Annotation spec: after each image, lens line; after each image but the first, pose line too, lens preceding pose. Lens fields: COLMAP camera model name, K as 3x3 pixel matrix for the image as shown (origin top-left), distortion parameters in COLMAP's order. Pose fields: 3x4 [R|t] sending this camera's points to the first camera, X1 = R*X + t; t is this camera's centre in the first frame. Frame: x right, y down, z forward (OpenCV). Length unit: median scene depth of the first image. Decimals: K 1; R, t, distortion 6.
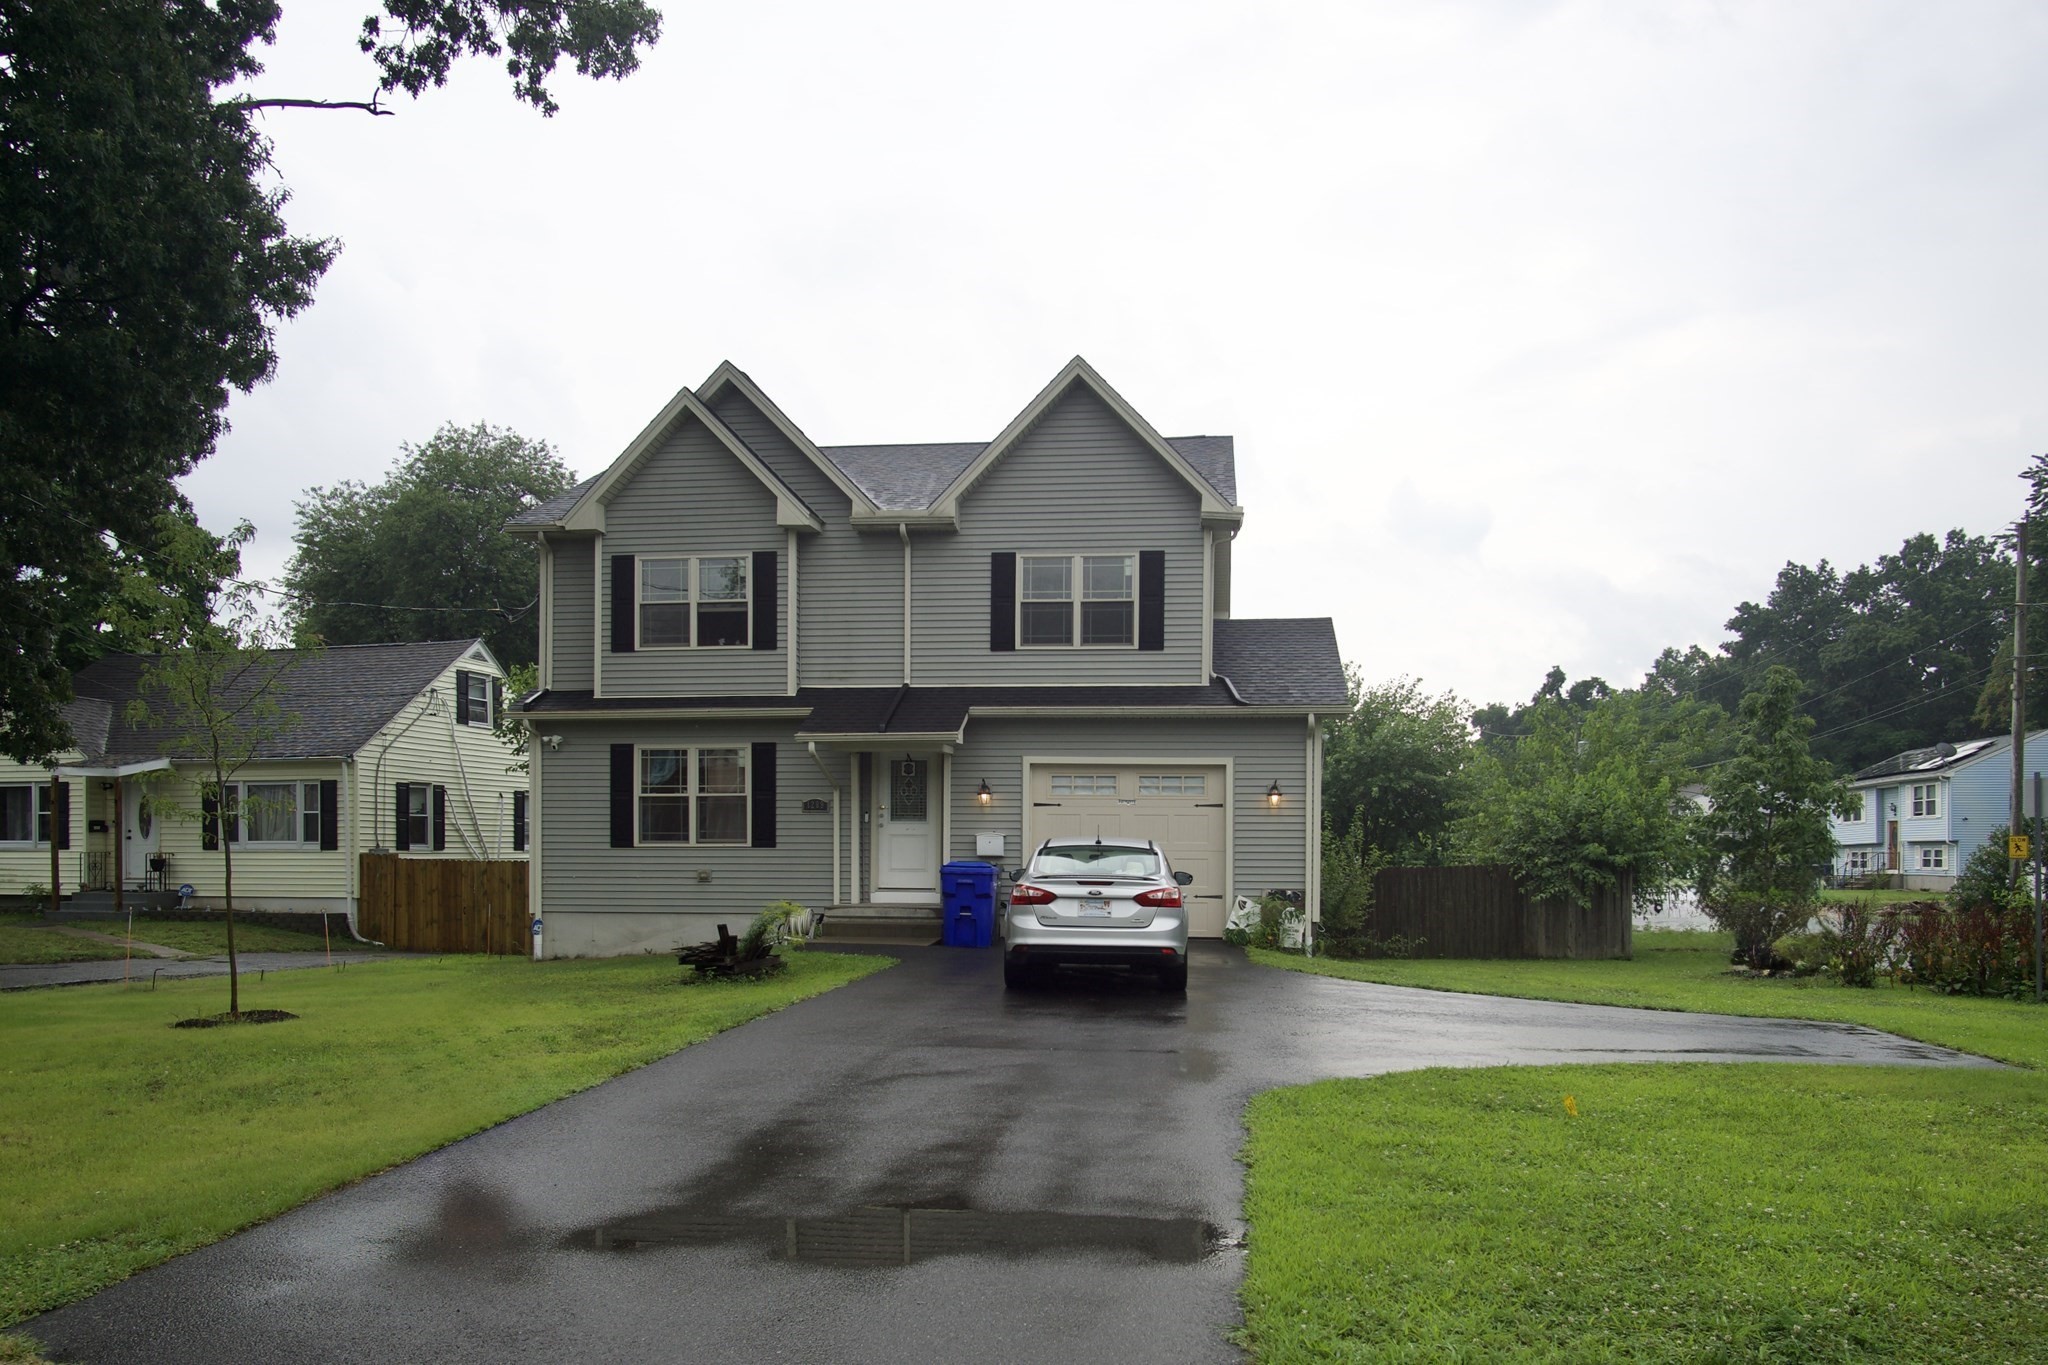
lens RADIAL K [[1234.0, 0, 1024.0], [0, 1234.0, 808.5], [0, 0, 1]] dist [-0.022159, 0.003017]
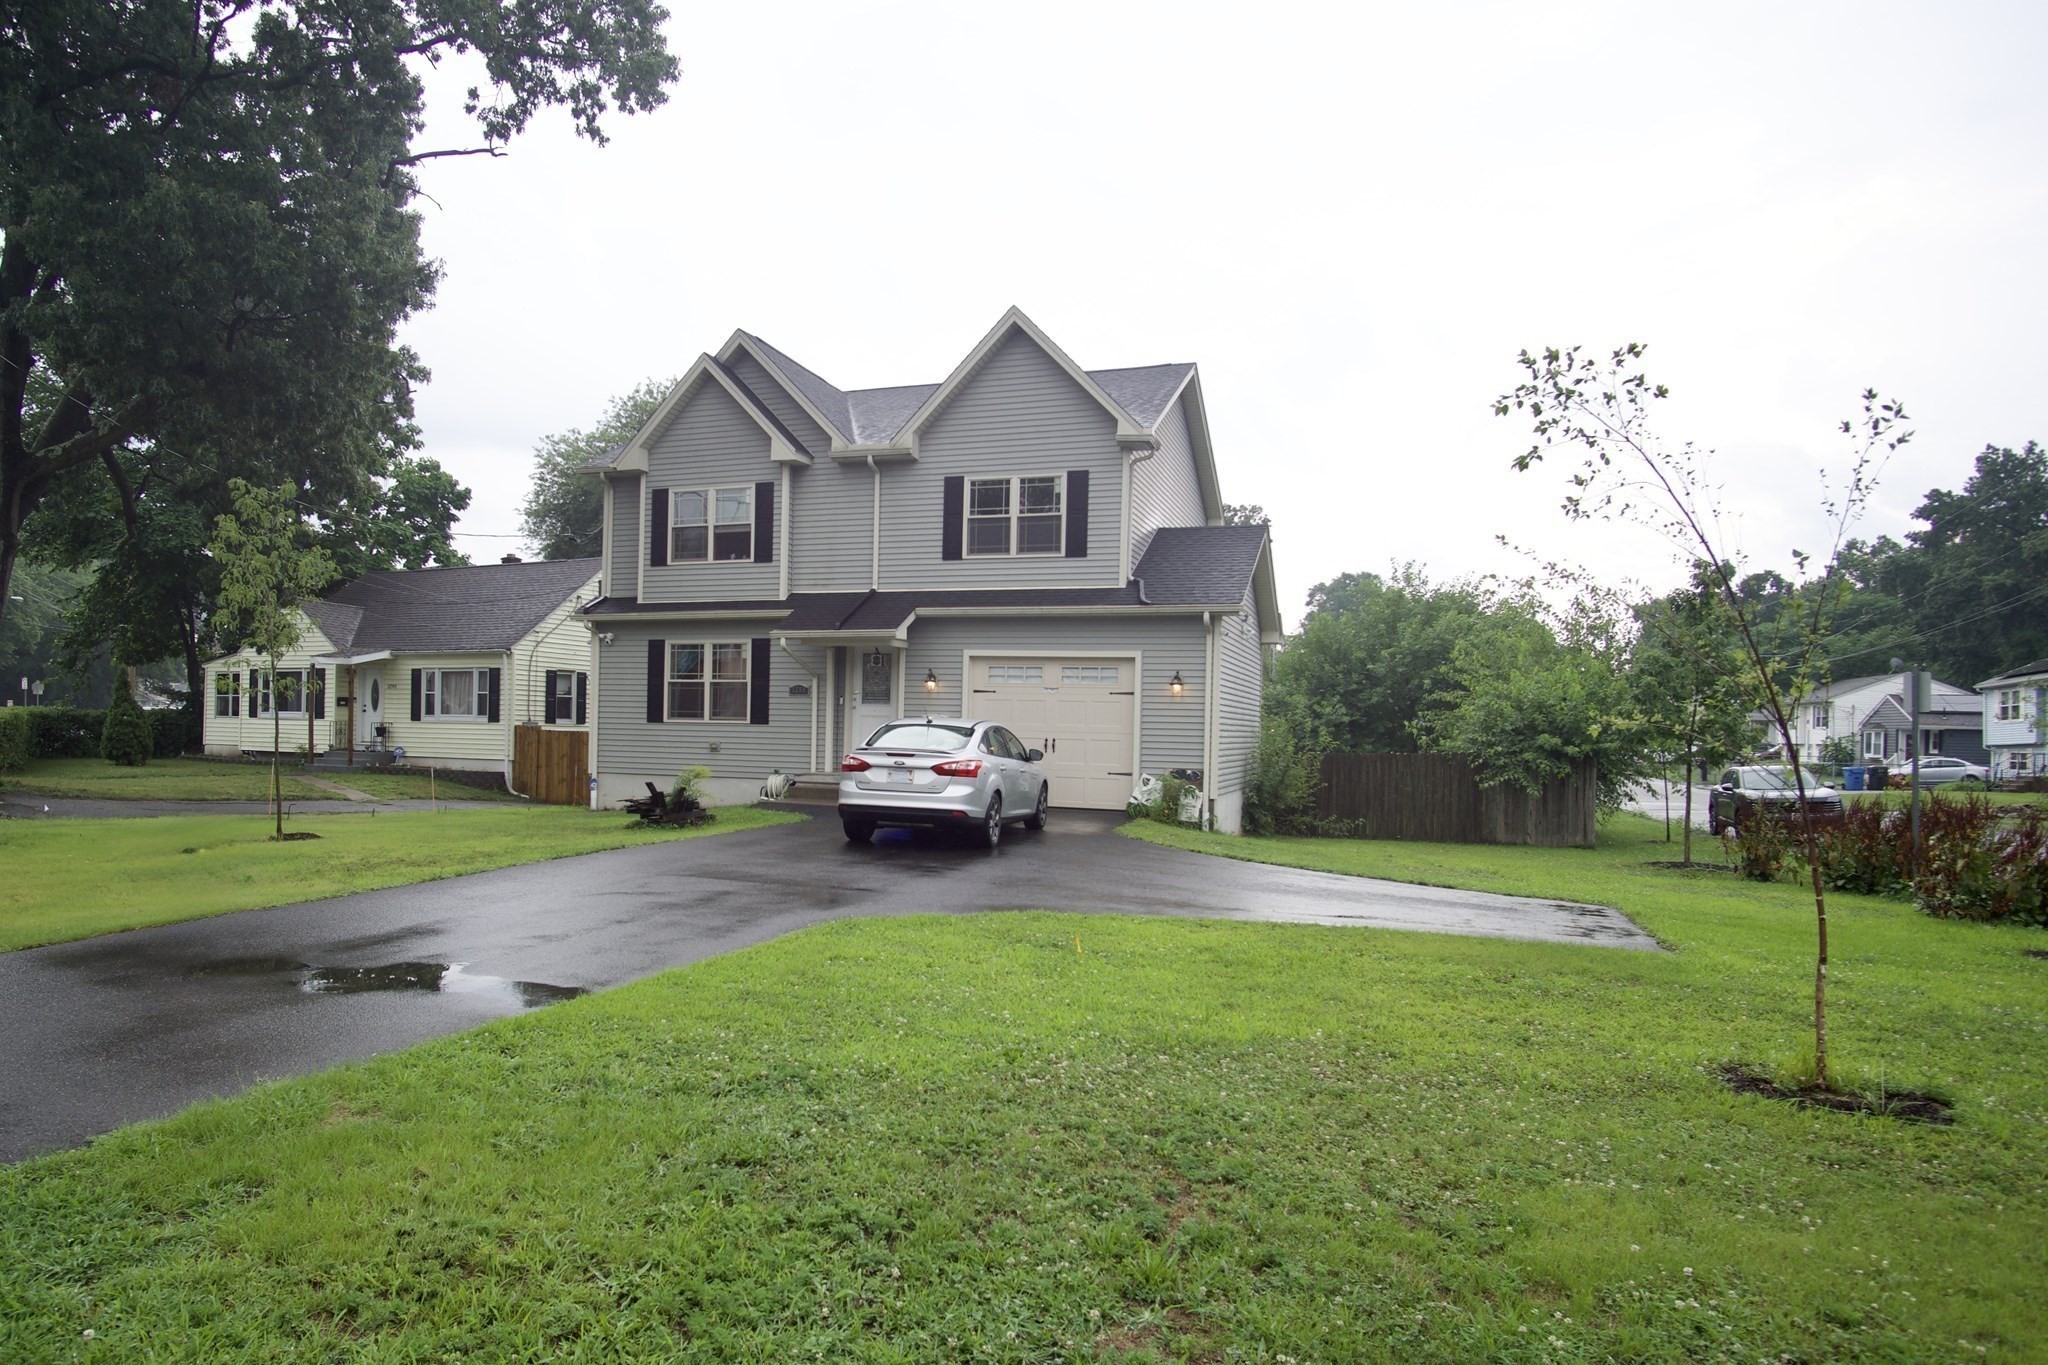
lens RADIAL K [[1140.3, 0, 1015.7], [0, 1140.3, 682.0], [0, 0, 1]] dist [-0.022933, 0.001299]
pose [[0.973900, 0.007338, -0.226857, 0.289010], [-0.010569, 0.999859, -0.013032, 0.001825], [0.226729, 0.015090, 0.973841, -0.040868]]
